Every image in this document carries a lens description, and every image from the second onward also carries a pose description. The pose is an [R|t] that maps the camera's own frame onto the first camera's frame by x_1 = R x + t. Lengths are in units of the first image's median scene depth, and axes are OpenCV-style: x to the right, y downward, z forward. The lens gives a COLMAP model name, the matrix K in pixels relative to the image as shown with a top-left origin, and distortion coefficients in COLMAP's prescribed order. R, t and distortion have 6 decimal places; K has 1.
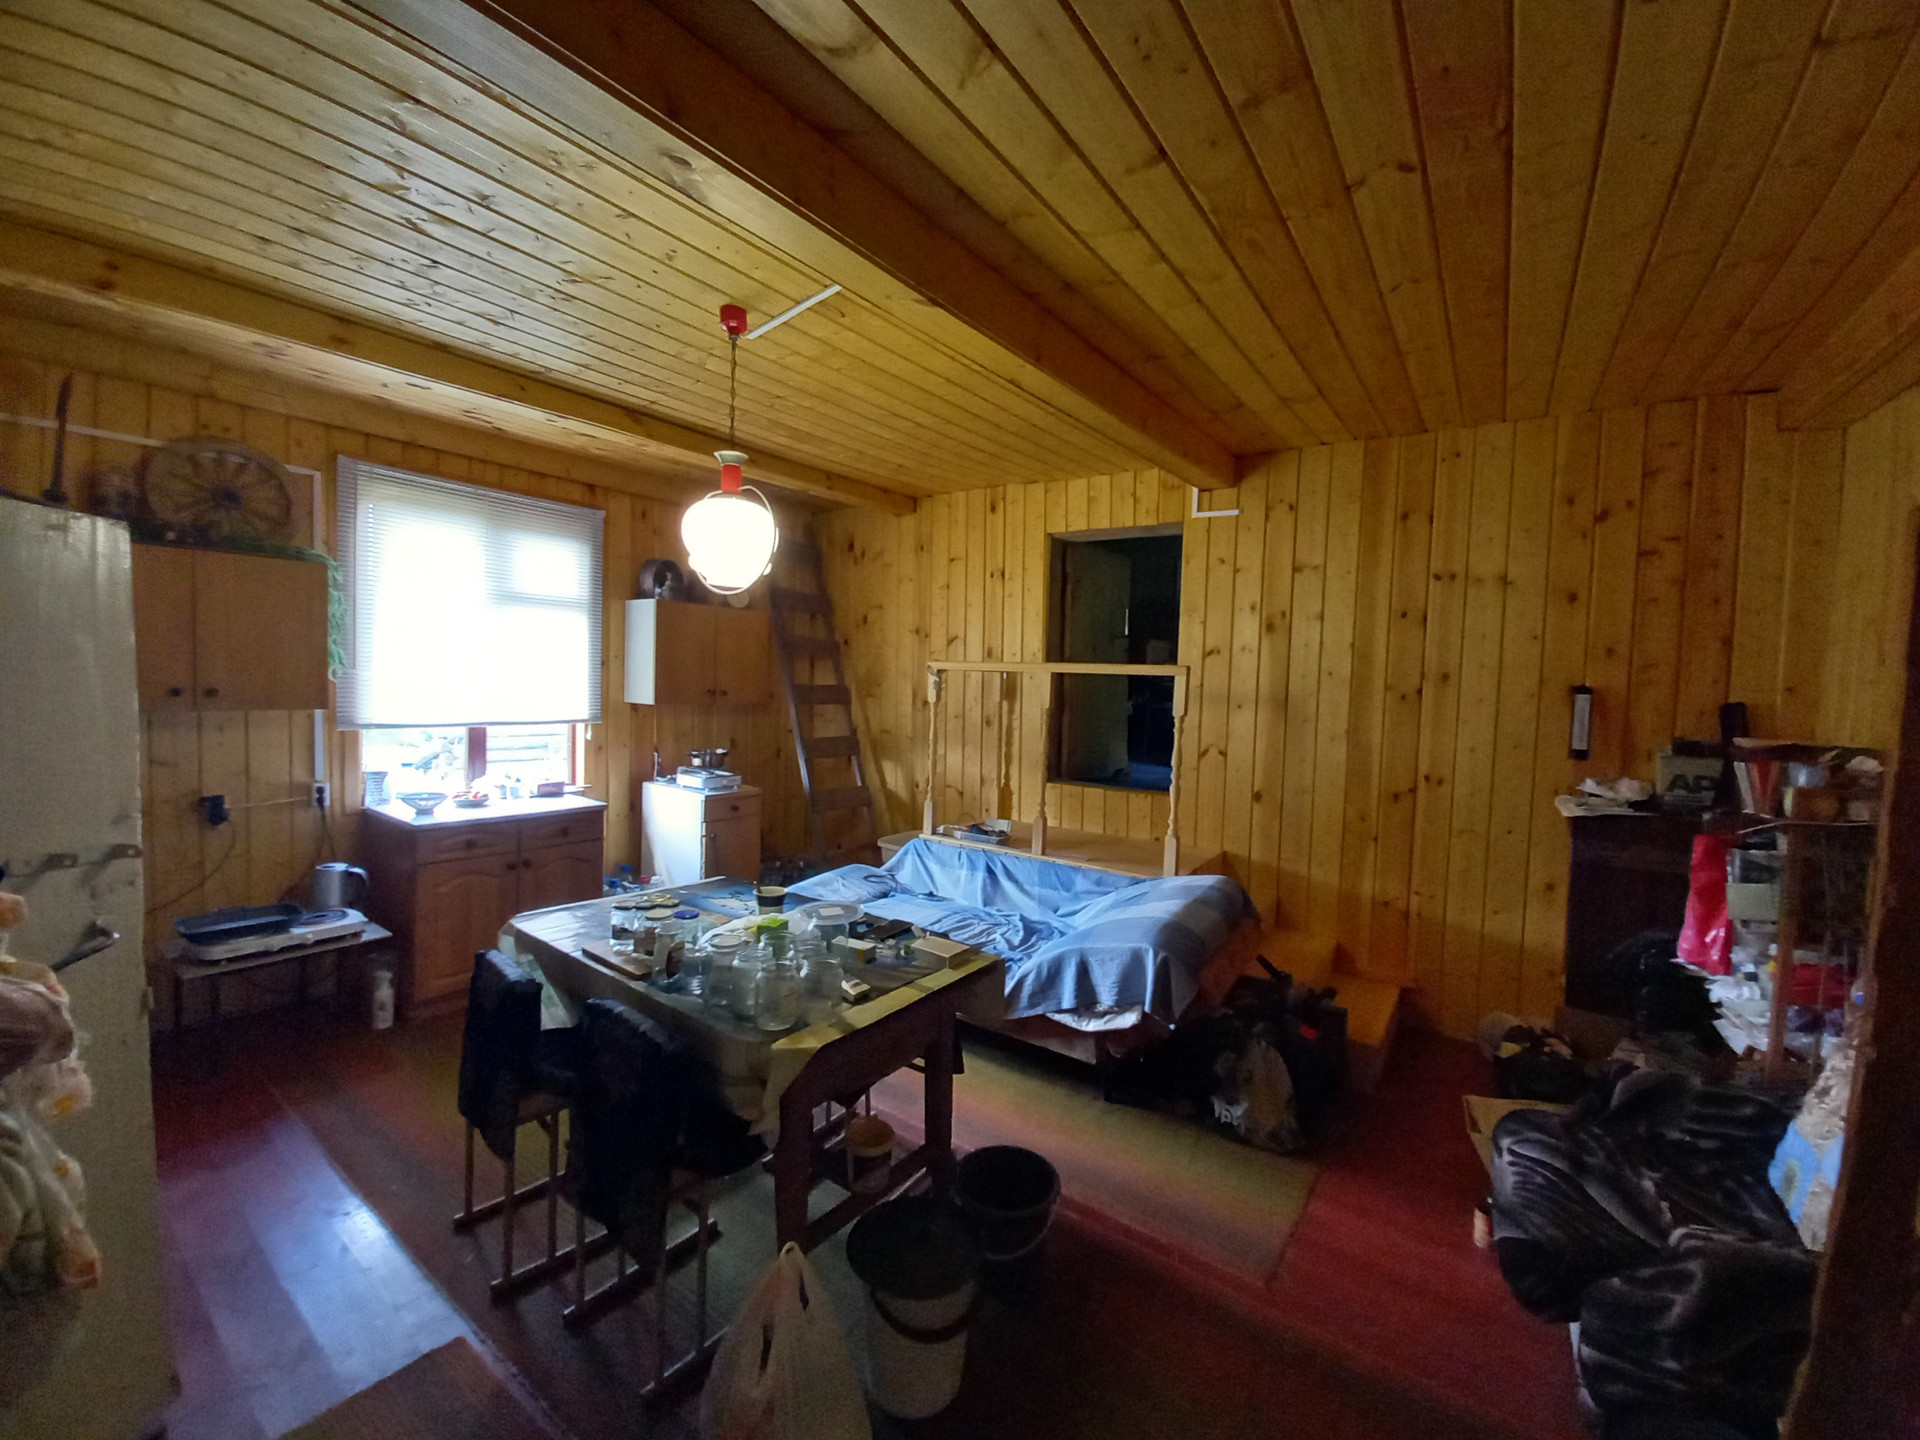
lens RADIAL K [[760.9, 0, 973.1], [0, 760.9, 713.8], [0, 0, 1]] dist [0.008259, -0.009020]
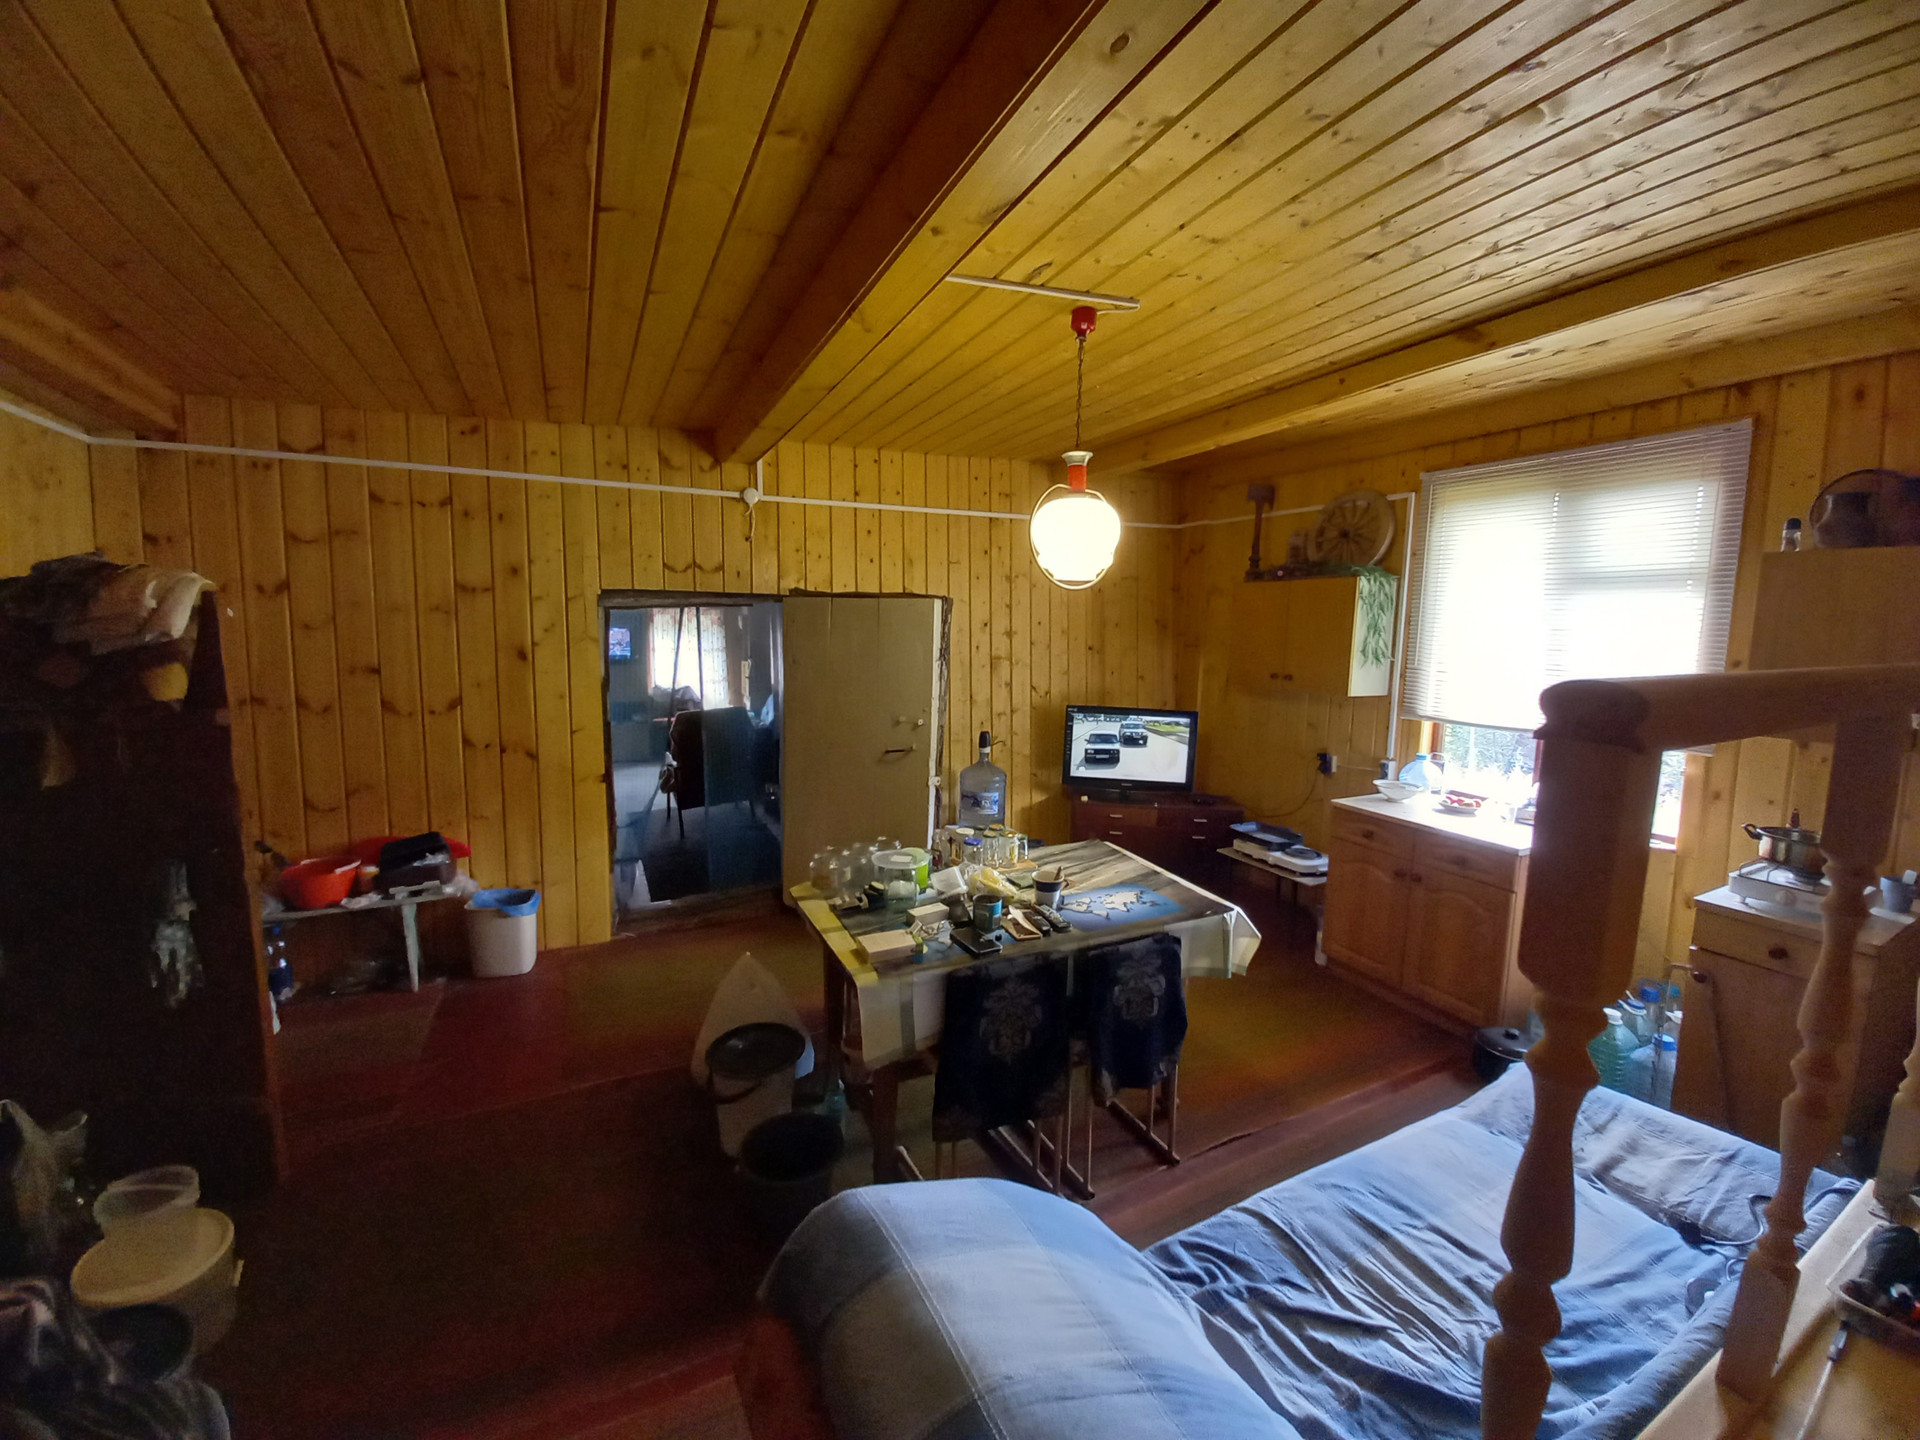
lens RADIAL K [[760.9, 0, 973.1], [0, 760.9, 713.8], [0, 0, 1]] dist [0.008259, -0.009020]
pose [[-0.461865, 0.064693, -0.884588, 0.475953], [-0.072992, 0.991181, 0.110599, -0.064334], [0.883941, 0.115650, -0.453070, 0.955104]]
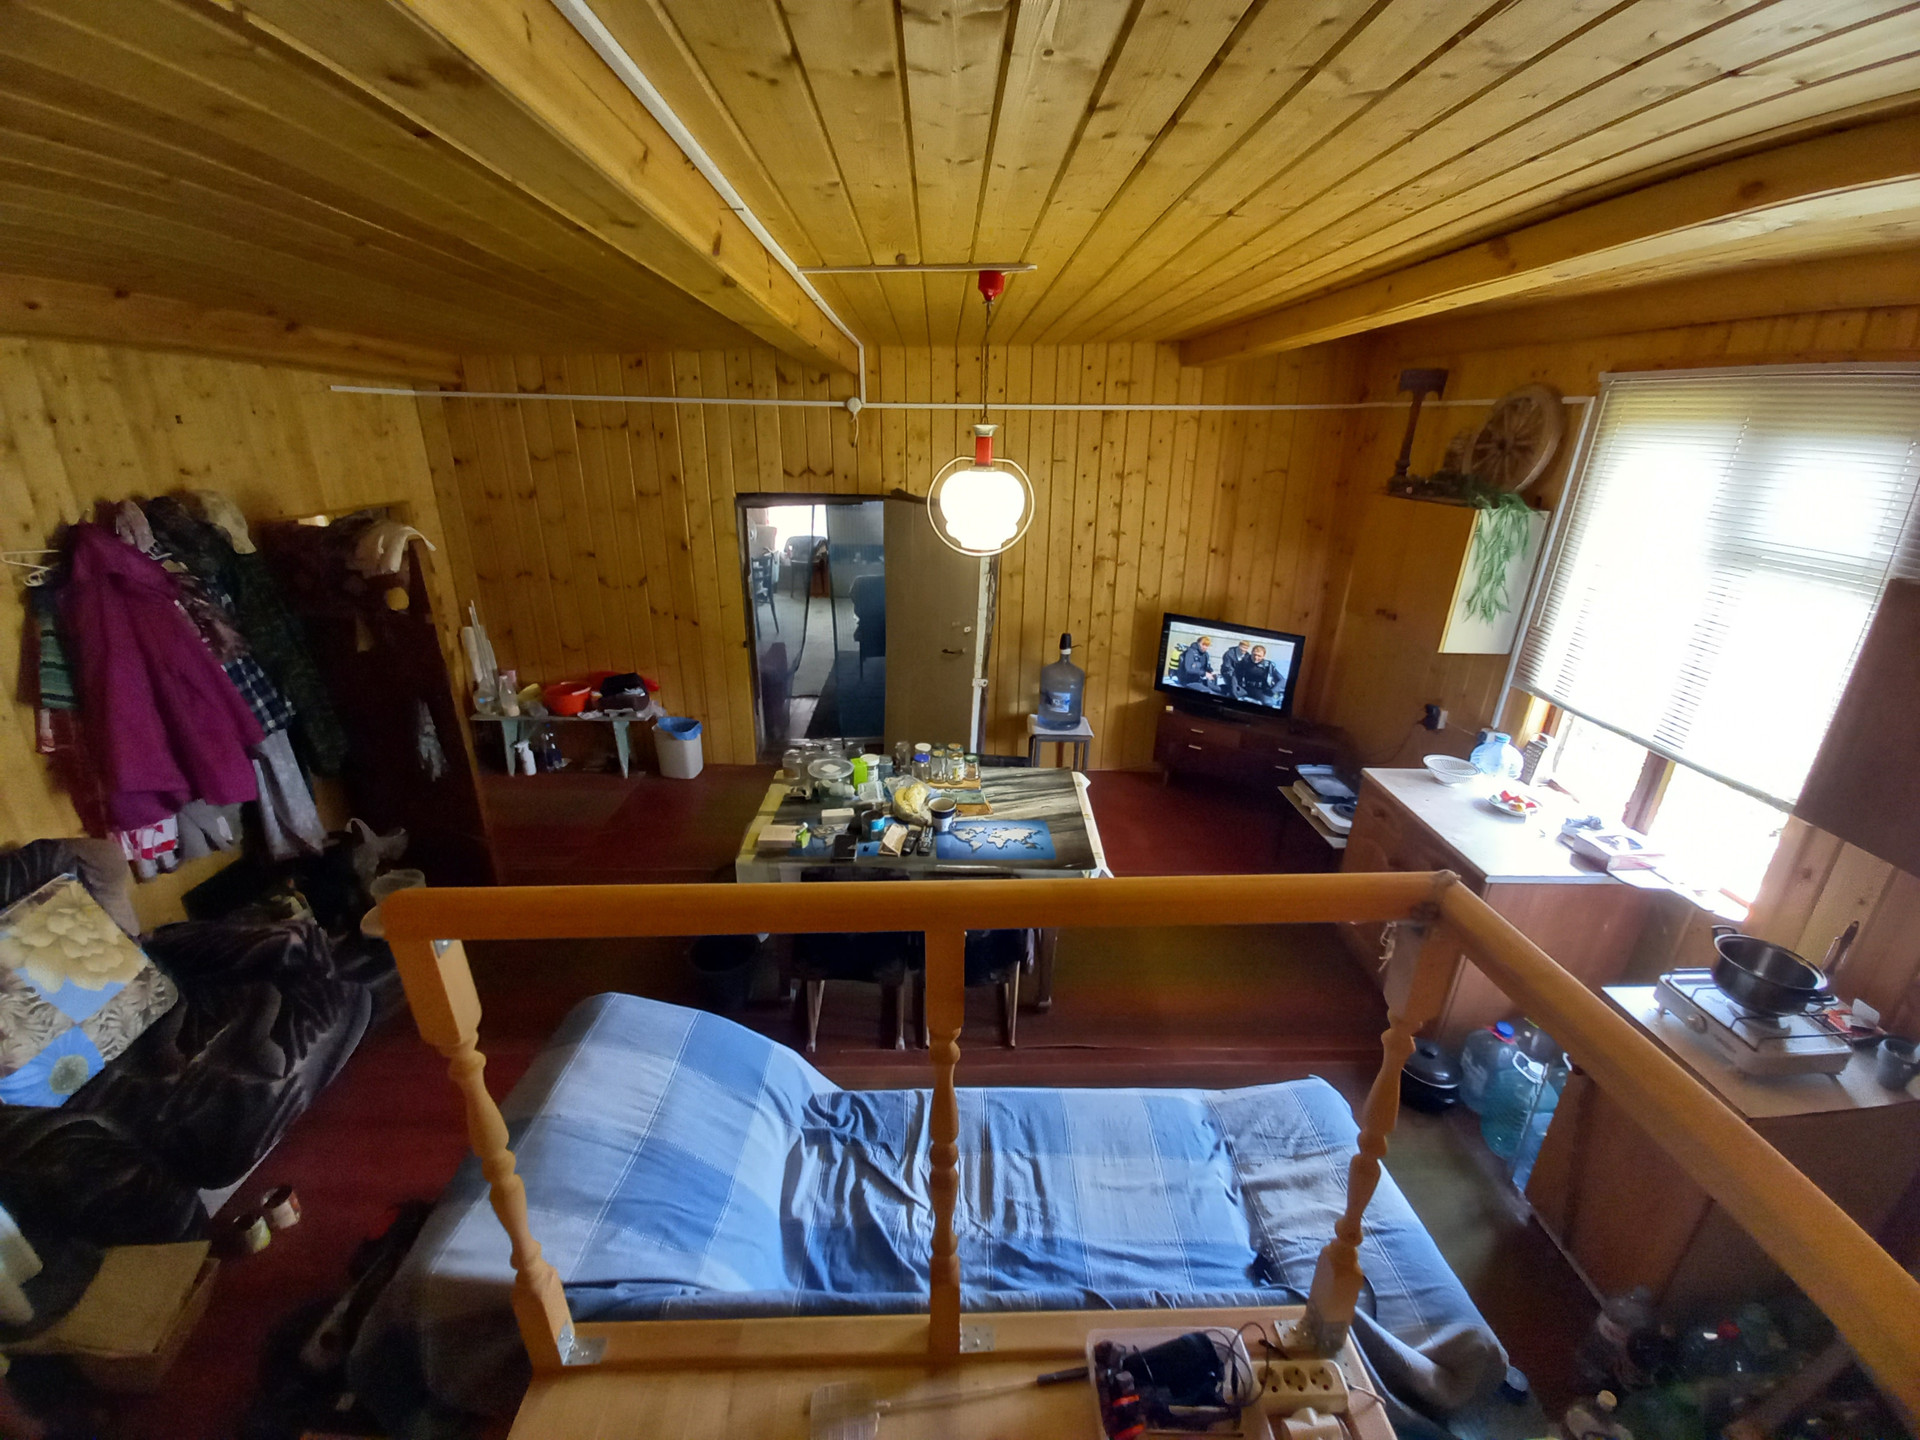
lens RADIAL K [[754.9, 0, 961.5], [0, 754.9, 721.0], [0, 0, 1]] dist [0.017987, -0.015400]
pose [[-0.798902, 0.171191, -0.576584, 0.268789], [-0.077497, 0.921349, 0.380933, -0.246403], [0.596448, 0.349011, -0.722801, 1.300330]]
